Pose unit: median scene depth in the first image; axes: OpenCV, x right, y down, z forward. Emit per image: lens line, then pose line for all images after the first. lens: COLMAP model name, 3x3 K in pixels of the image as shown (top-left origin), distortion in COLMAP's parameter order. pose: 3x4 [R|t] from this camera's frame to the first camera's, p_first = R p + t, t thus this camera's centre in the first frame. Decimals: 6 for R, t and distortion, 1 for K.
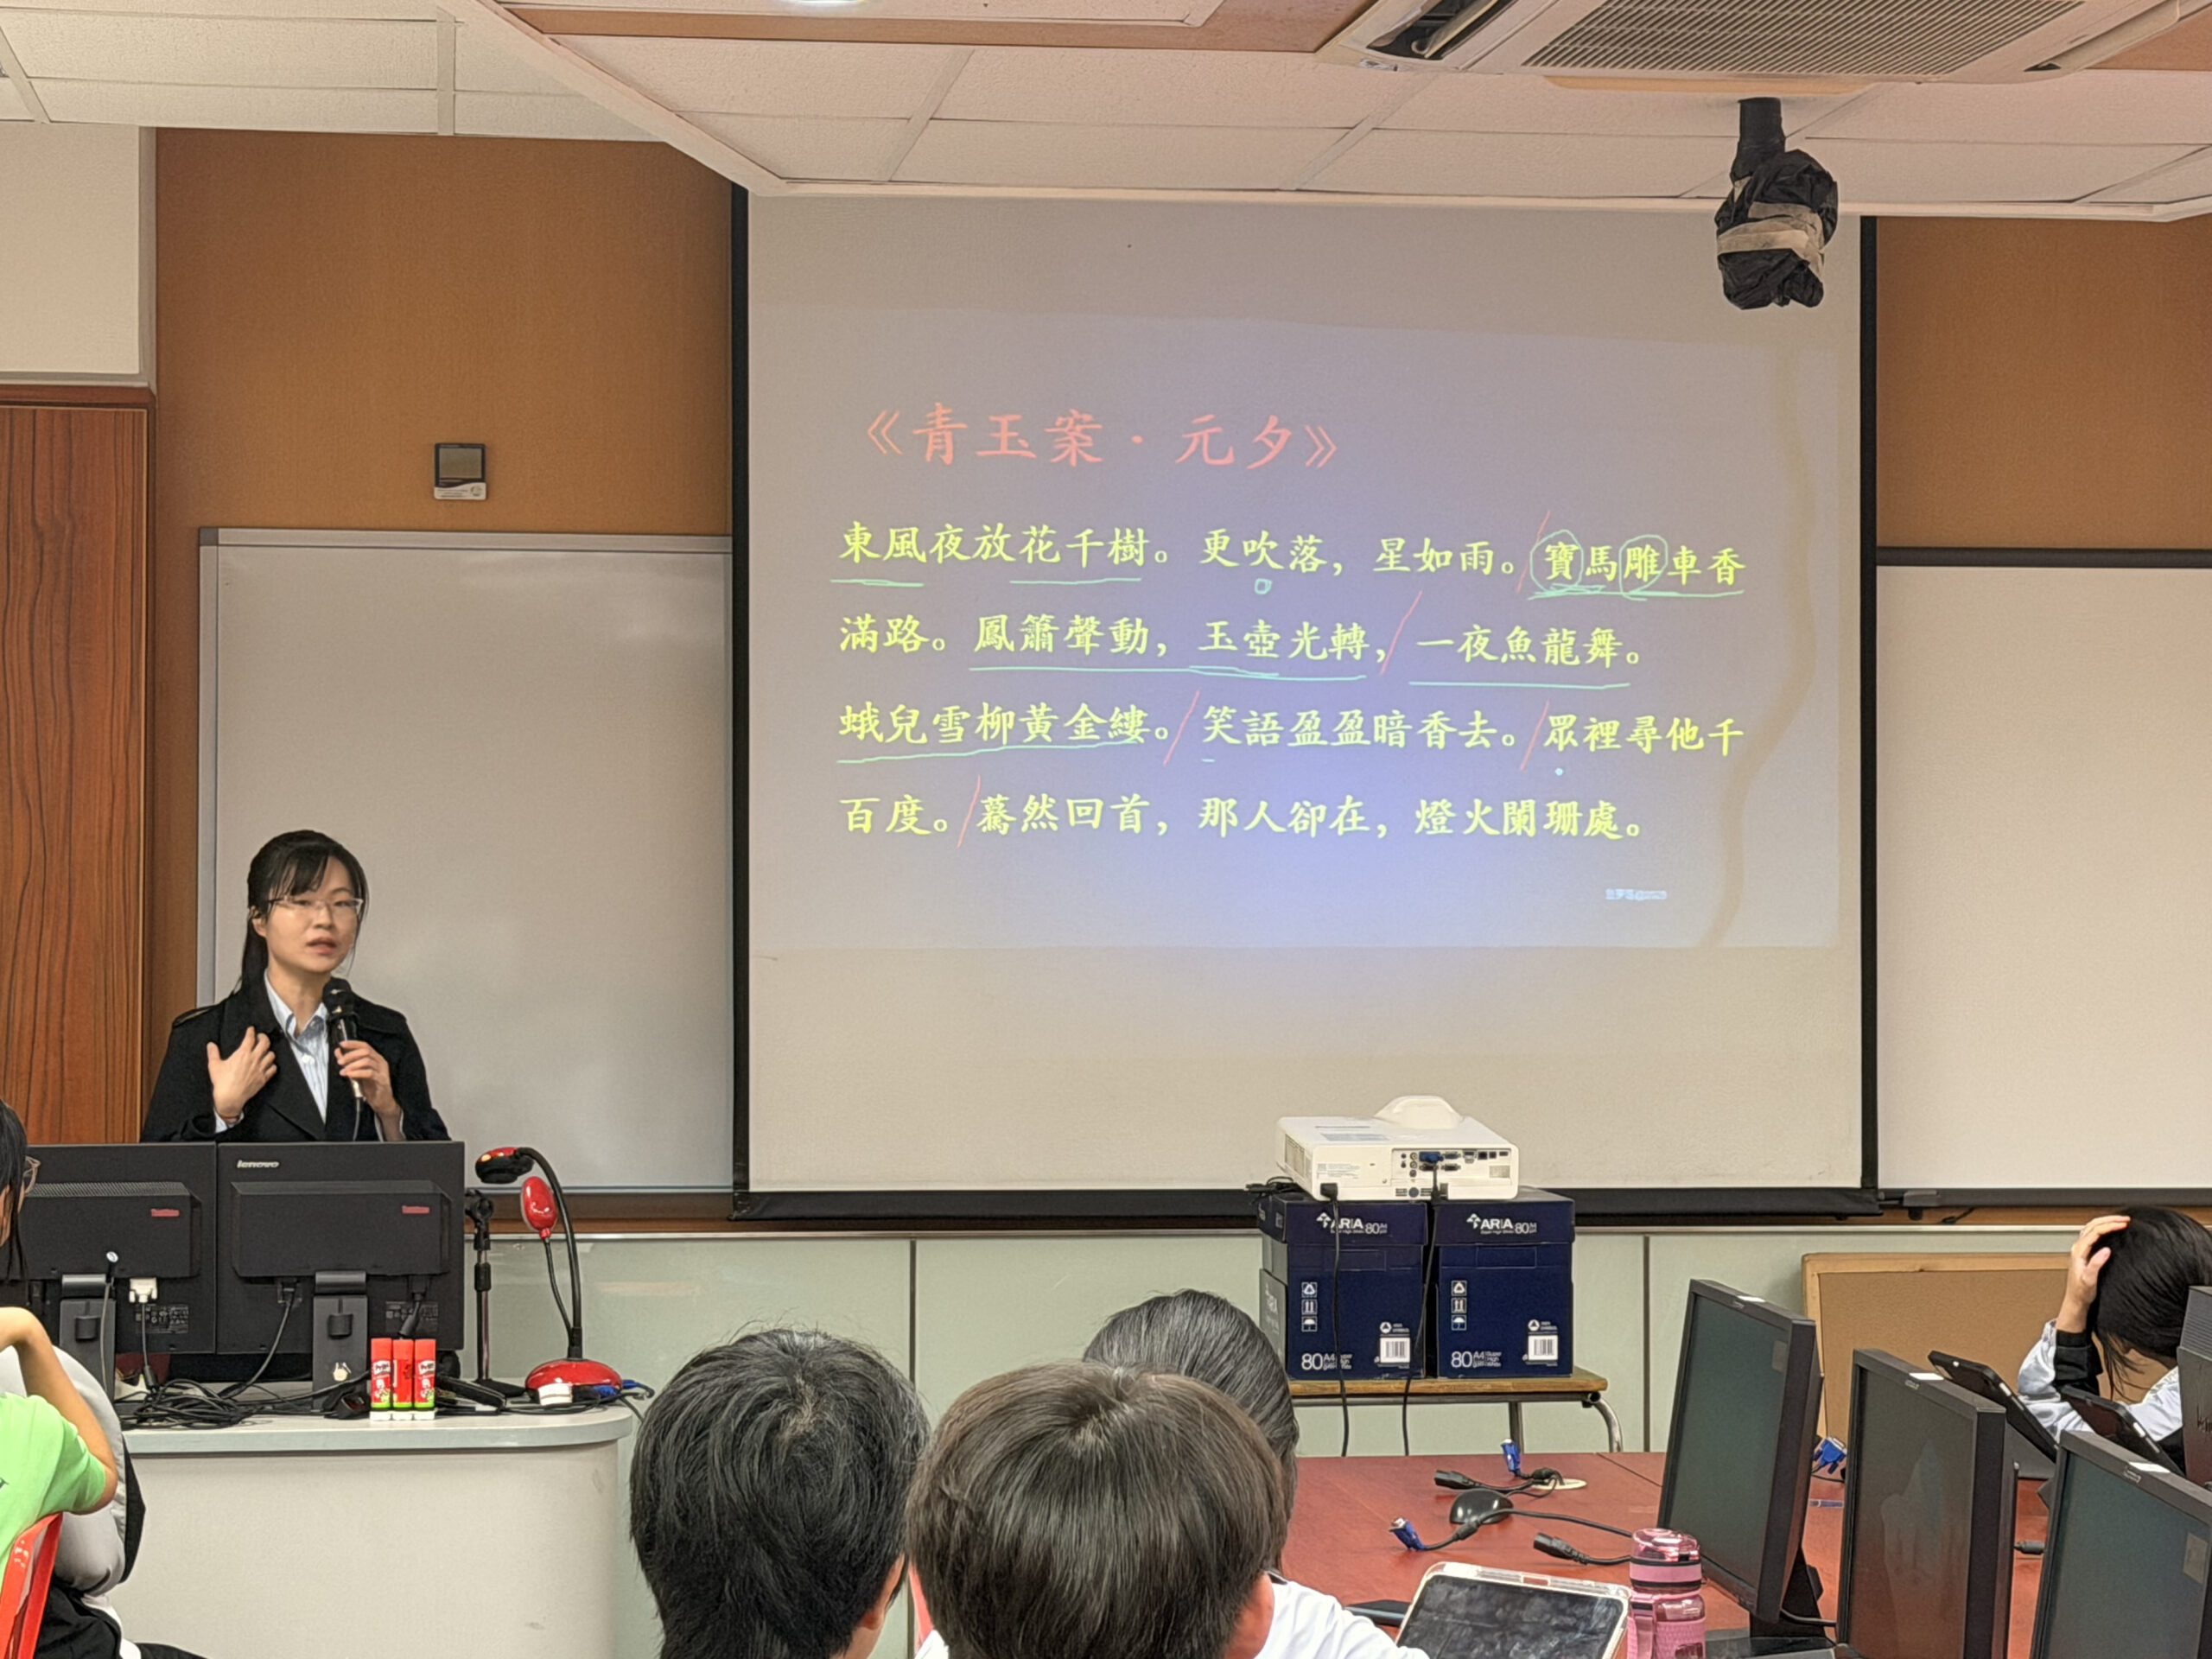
lens RADIAL K [[4971.6, 0, 1106.0], [0, 4971.6, 829.5], [0, 0, 1]] dist [0.046725, 0.064165]
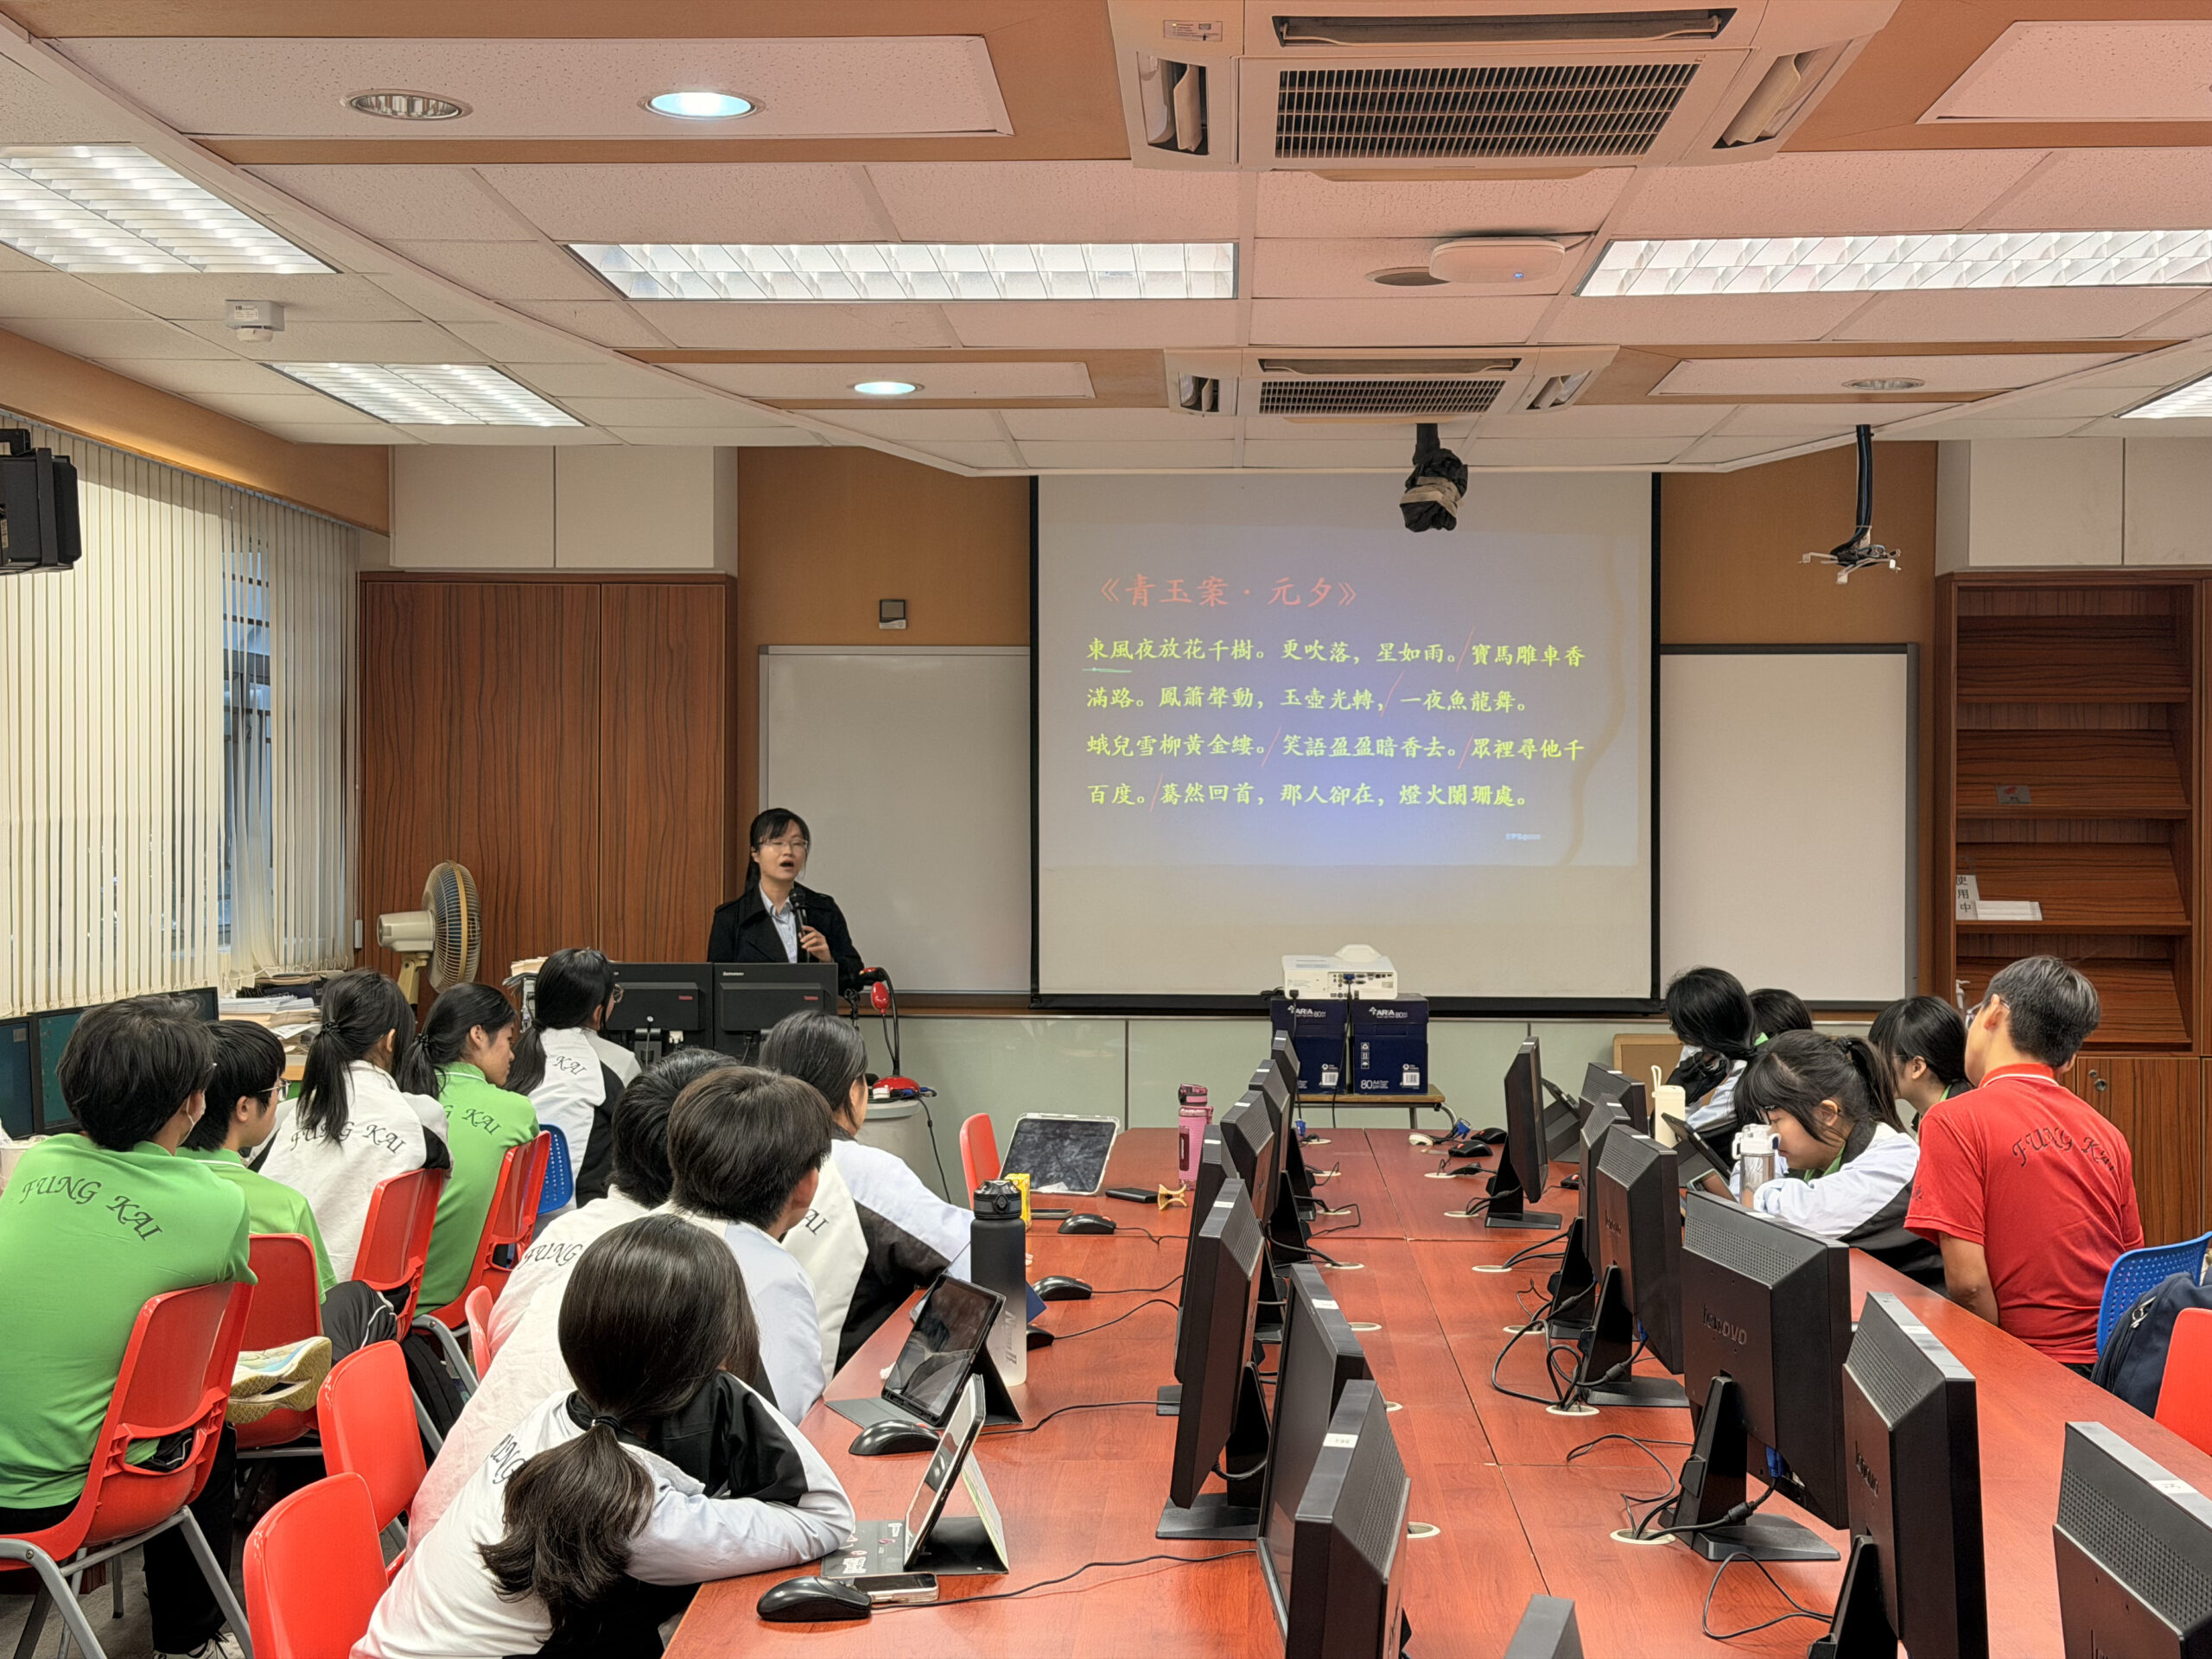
lens RADIAL K [[3030.5, 0, 1106.0], [0, 3030.5, 829.5], [0, 0, 1]] dist [0.018957, 0.011279]
pose [[0.982749, -0.000165, -0.184946, 0.164892], [0.002236, 0.999937, 0.010992, -0.002175], [0.184933, -0.011216, 0.982687, -0.124651]]
